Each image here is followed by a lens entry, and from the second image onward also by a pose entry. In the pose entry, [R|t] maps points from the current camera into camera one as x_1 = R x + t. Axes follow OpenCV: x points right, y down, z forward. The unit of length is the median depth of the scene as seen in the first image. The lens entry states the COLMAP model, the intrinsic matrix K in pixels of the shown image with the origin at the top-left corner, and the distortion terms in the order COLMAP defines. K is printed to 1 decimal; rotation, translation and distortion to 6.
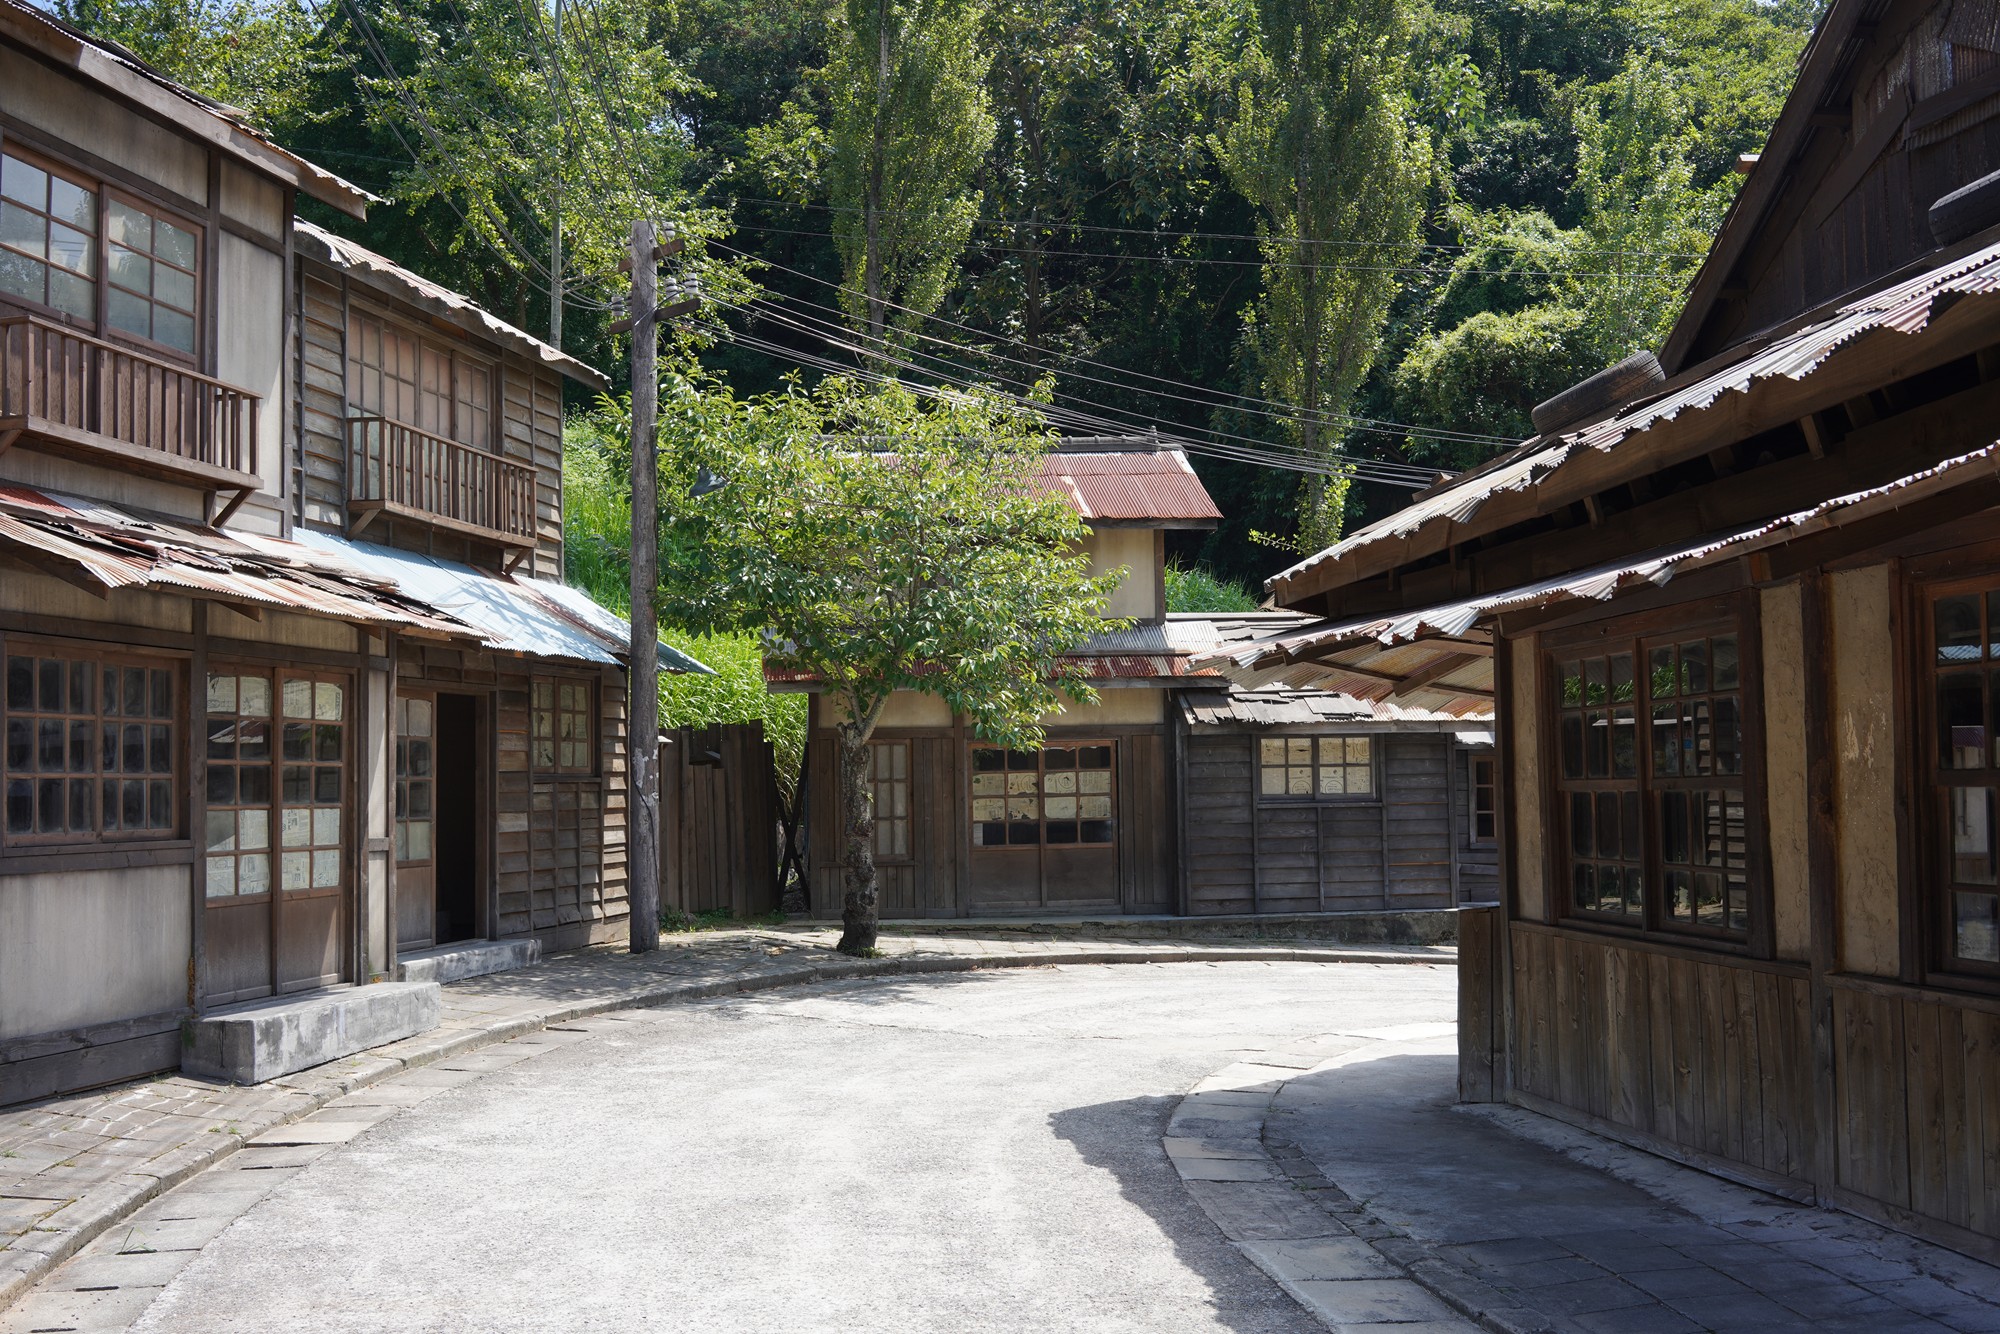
lens RADIAL K [[2053.6, 0, 999.3], [0, 2053.6, 727.1], [0, 0, 1]] dist [0.008378, -0.015639]
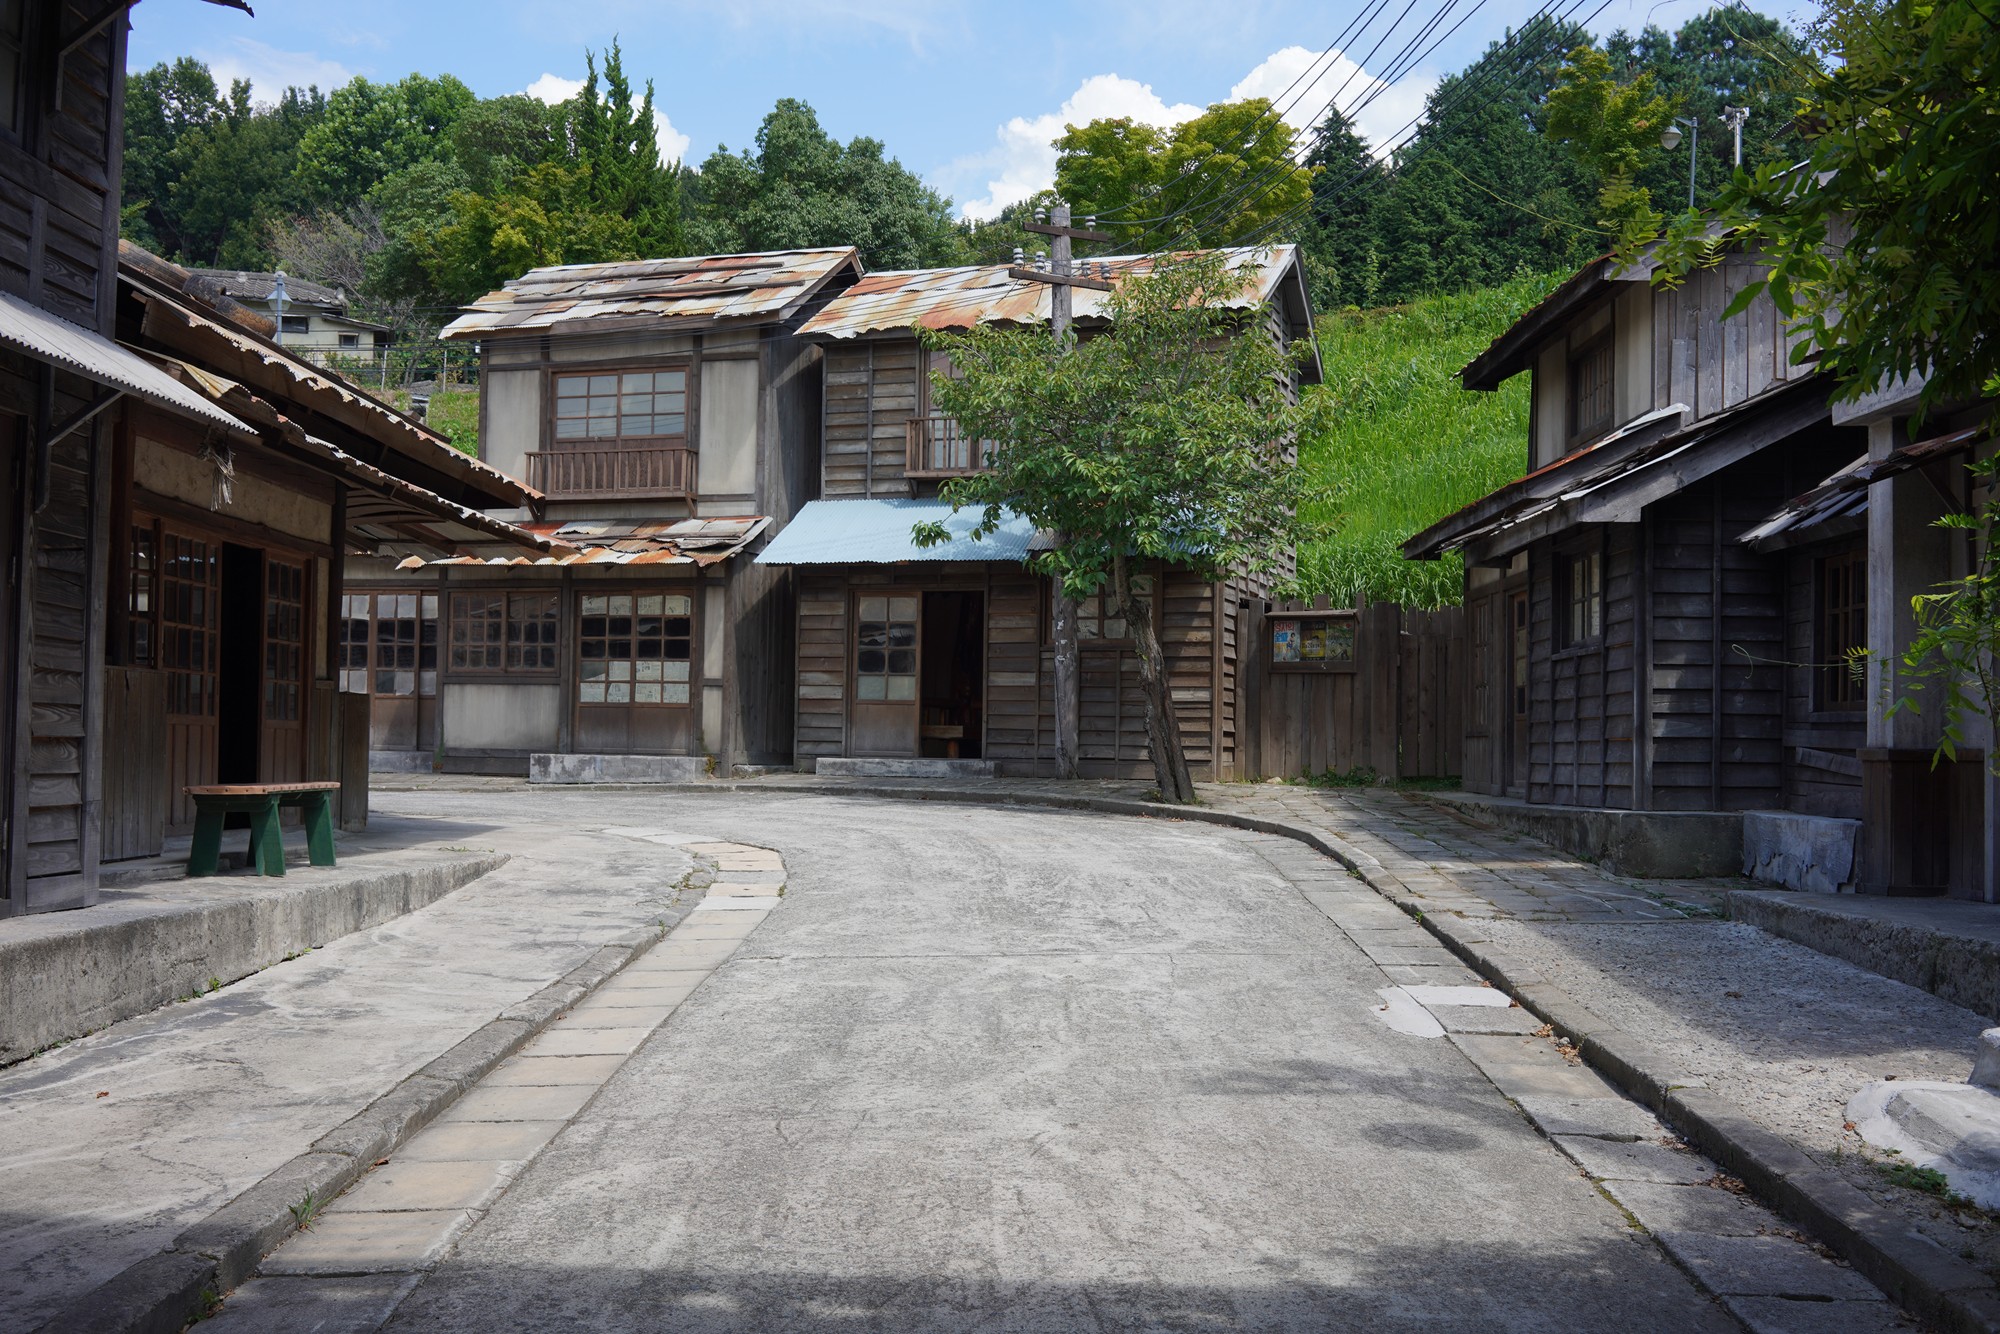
lens RADIAL K [[2053.6, 0, 999.3], [0, 2053.6, 727.1], [0, 0, 1]] dist [0.008378, -0.015639]
pose [[-0.165225, -0.007309, -0.986229, 1.583012], [0.008922, 0.999921, -0.008906, 0.127389], [0.986216, -0.010271, -0.165146, 1.713983]]
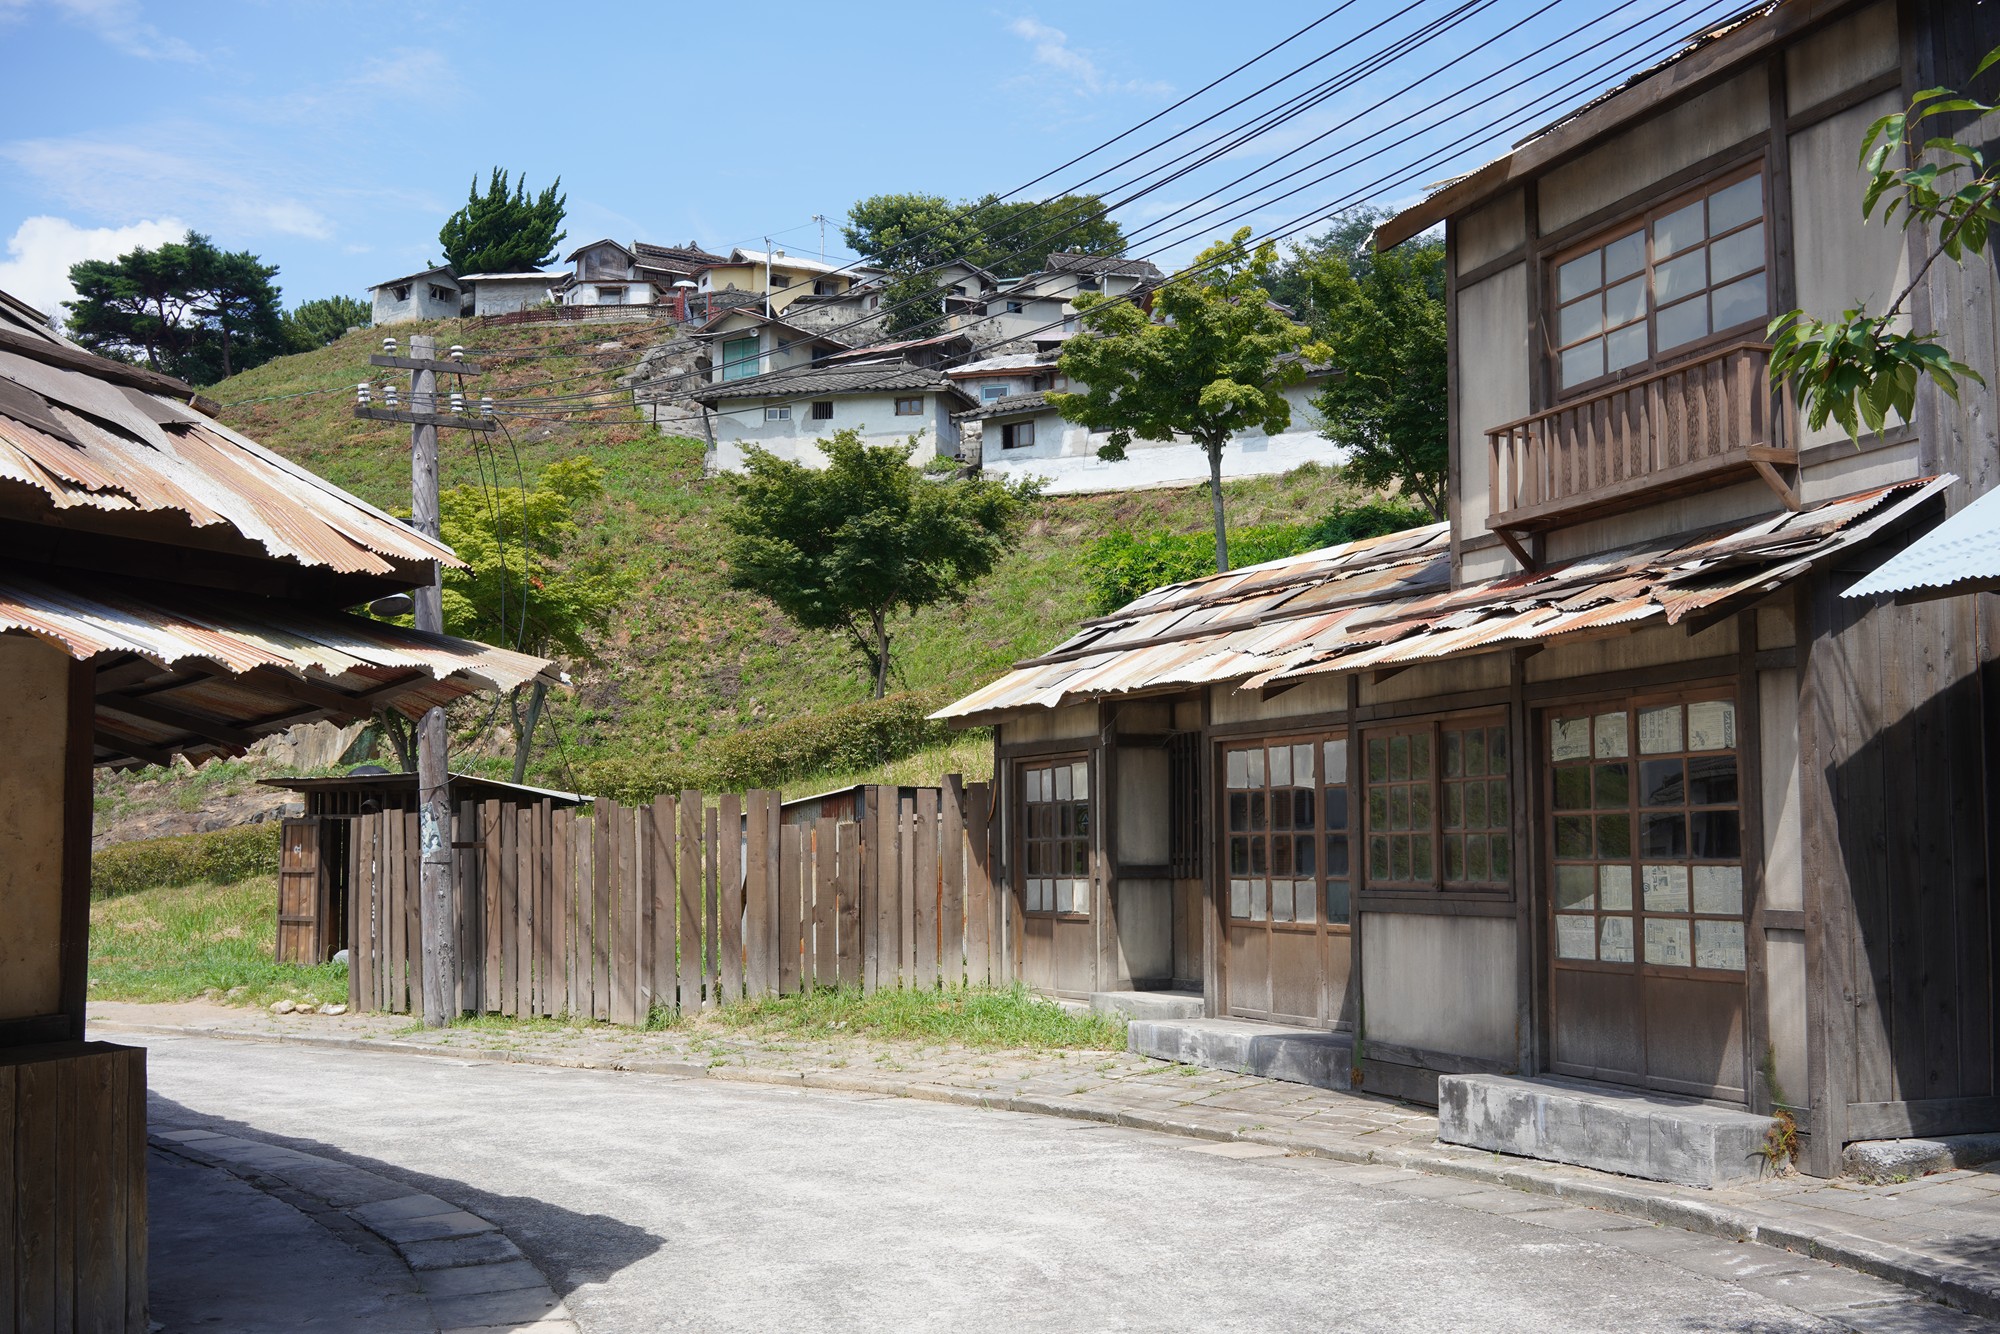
lens RADIAL K [[2053.6, 0, 999.3], [0, 2053.6, 727.1], [0, 0, 1]] dist [0.008378, -0.015639]
pose [[-0.845807, -0.023703, -0.532963, 0.324629], [0.025848, 0.996018, -0.085318, 0.049793], [0.532863, -0.085939, -0.841826, 1.608000]]
